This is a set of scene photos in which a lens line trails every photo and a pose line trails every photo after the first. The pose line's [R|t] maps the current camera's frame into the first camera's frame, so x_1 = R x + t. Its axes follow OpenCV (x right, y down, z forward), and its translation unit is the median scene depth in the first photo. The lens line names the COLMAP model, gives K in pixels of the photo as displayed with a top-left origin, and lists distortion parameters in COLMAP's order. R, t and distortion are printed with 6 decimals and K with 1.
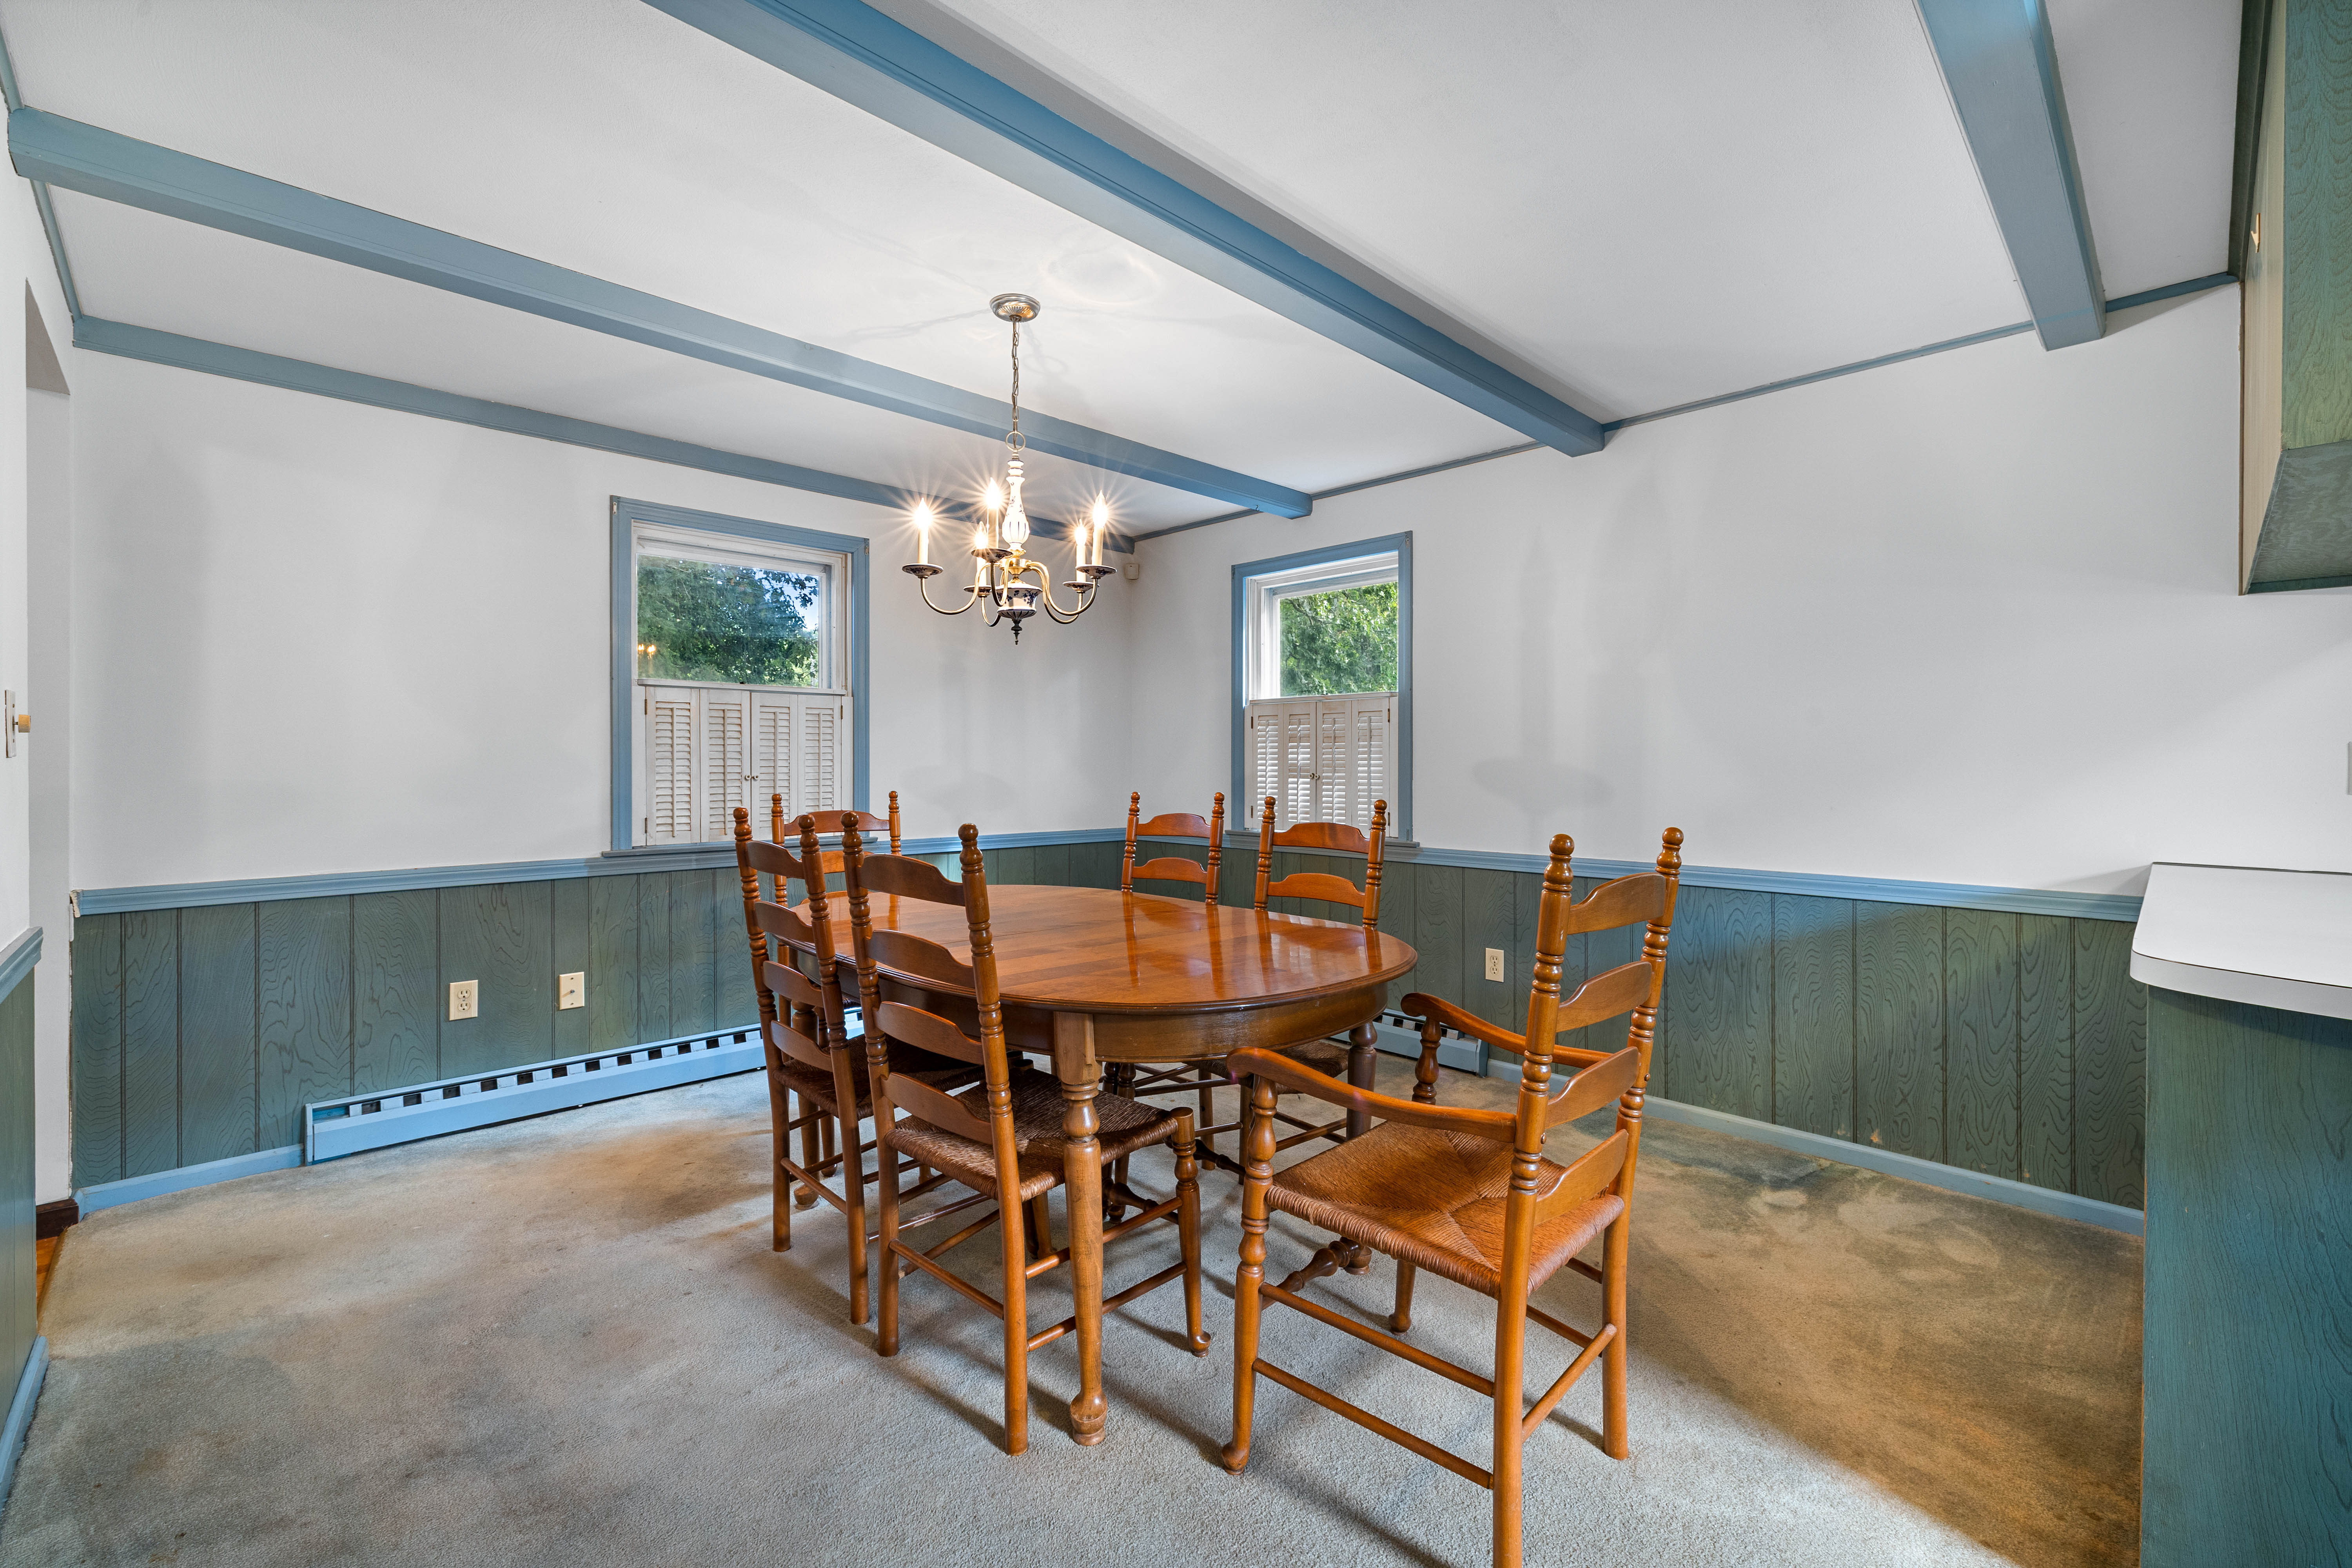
lens RADIAL K [[995.3, 0, 1171.1], [0, 995.3, 765.6], [0, 0, 1]] dist [-0.000475, 0.000228]
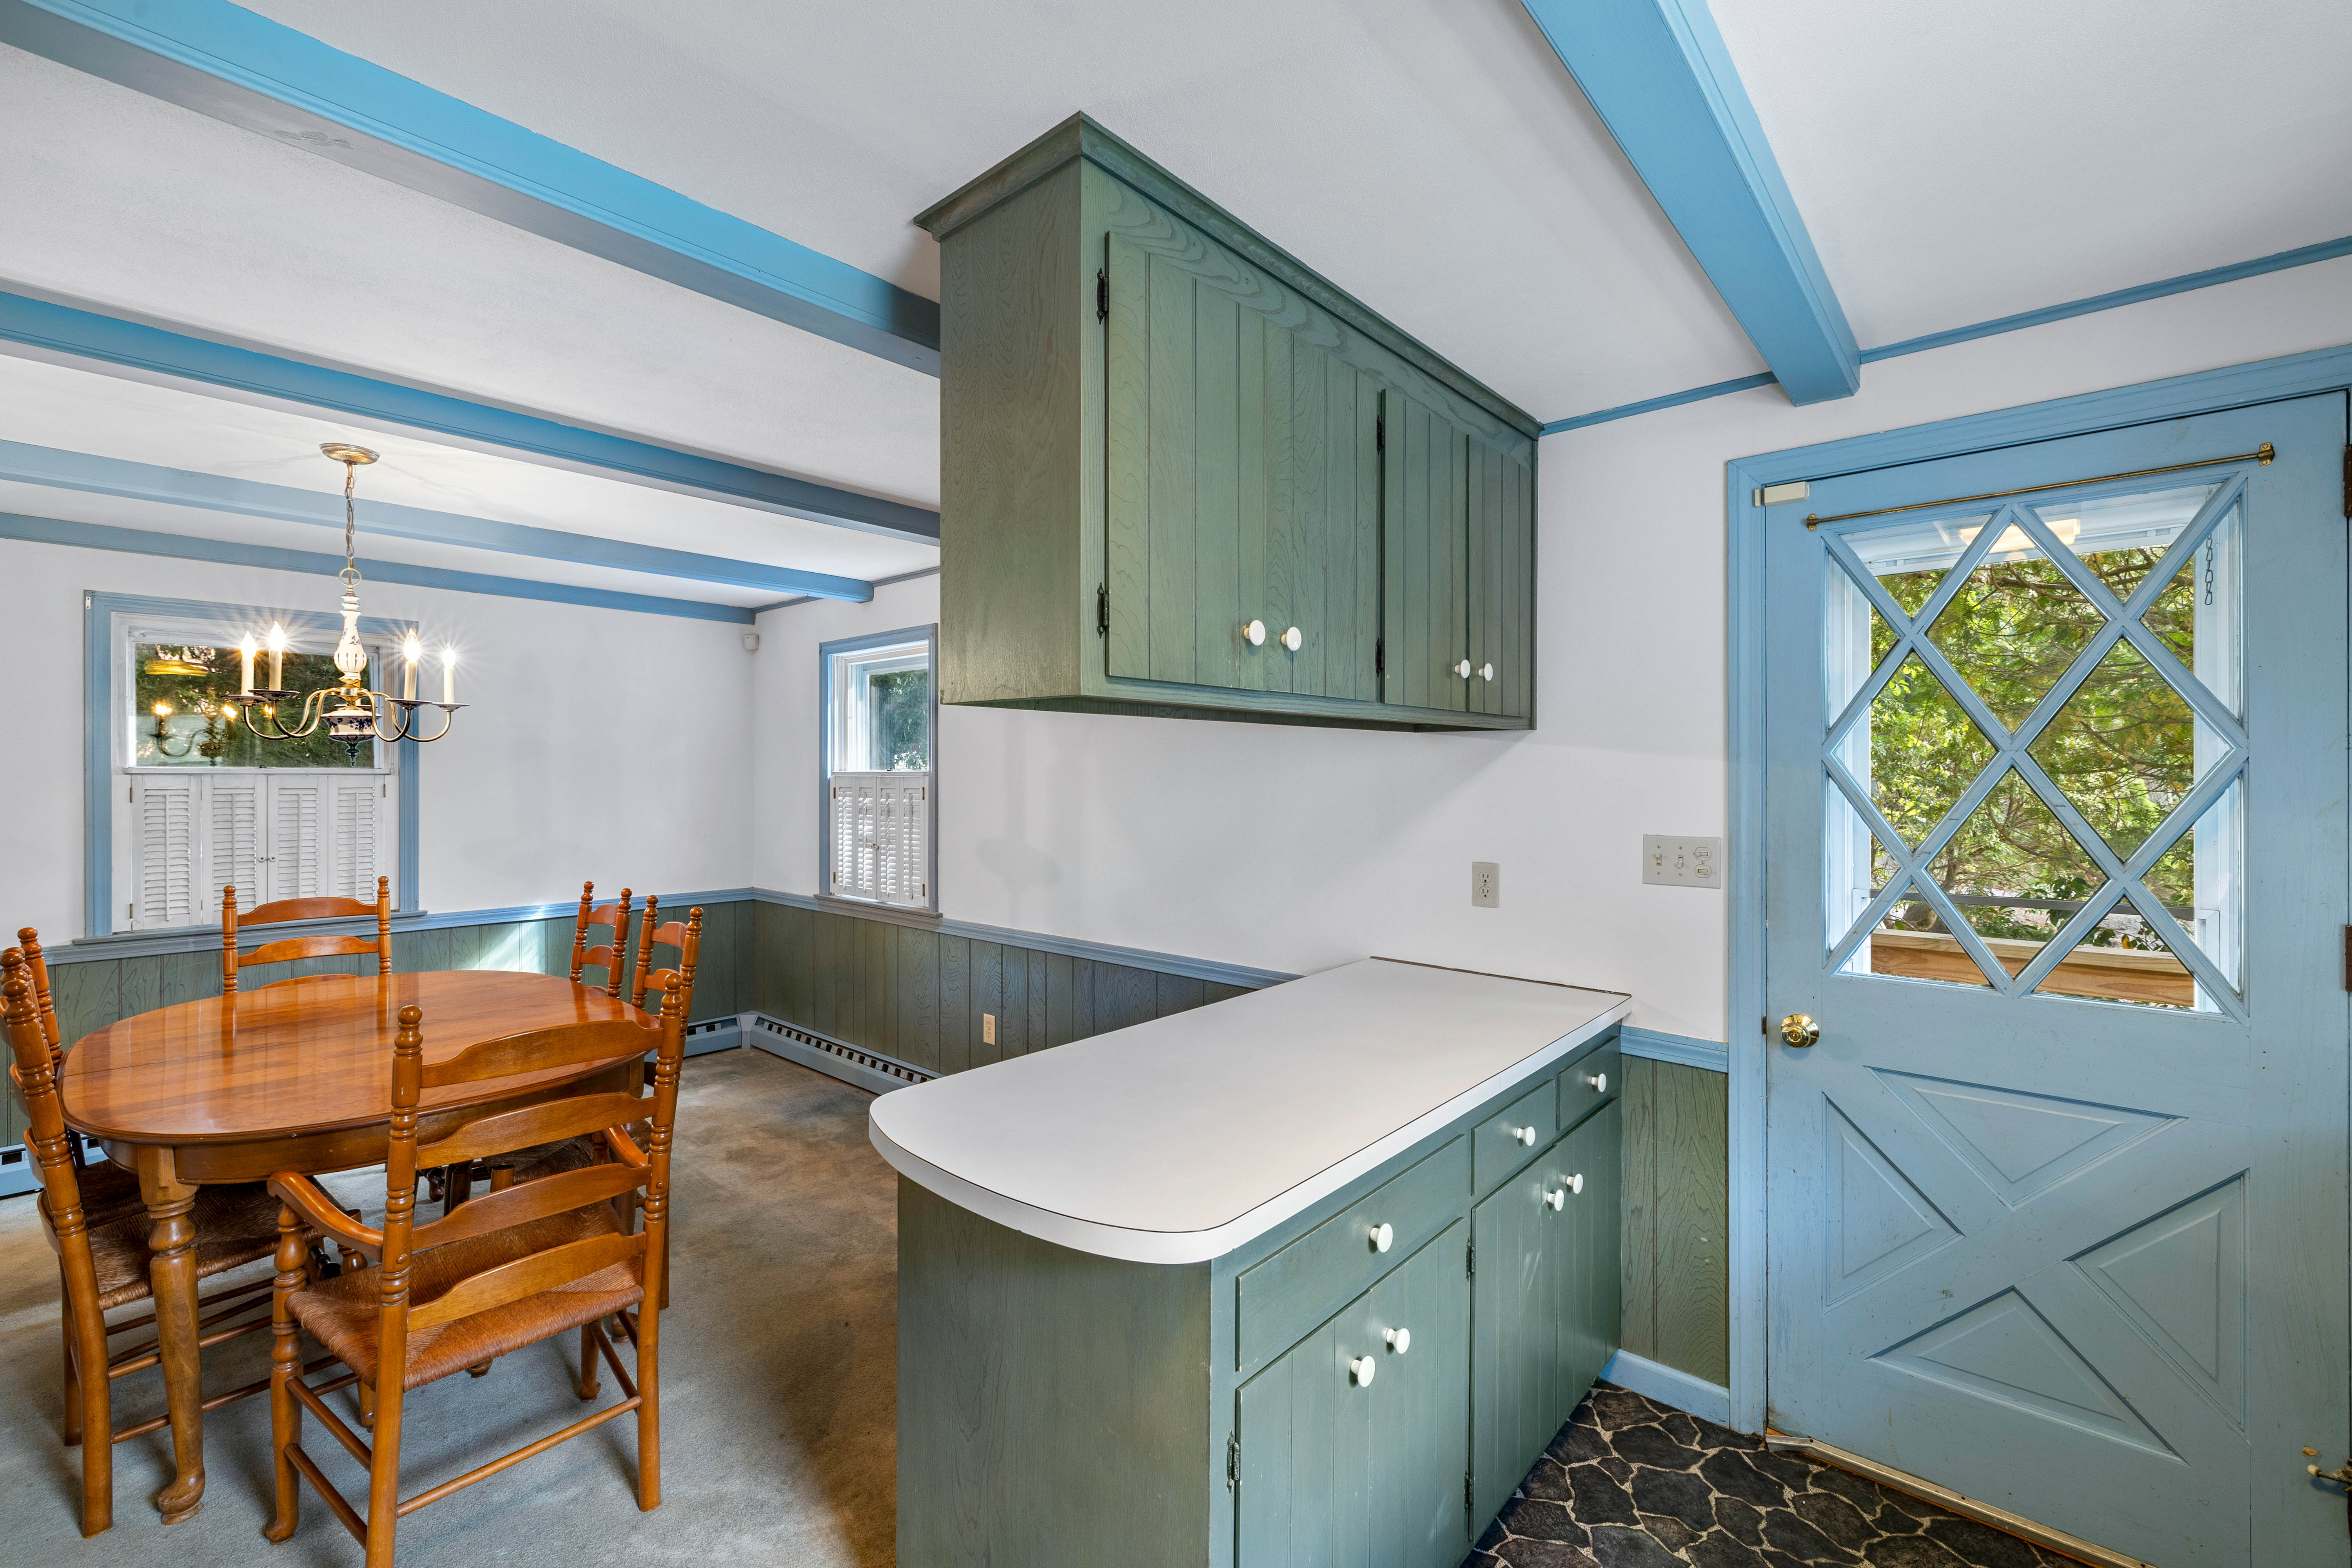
lens RADIAL K [[993.3, 0, 1174.4], [0, 993.3, 778.9], [0, 0, 1]] dist [0.000839, 0.000701]
pose [[0.997104, 0.000538, 0.076047, 0.464219], [-0.000684, 0.999998, 0.001897, -0.078366], [-0.076046, -0.001944, 0.997102, -0.099605]]
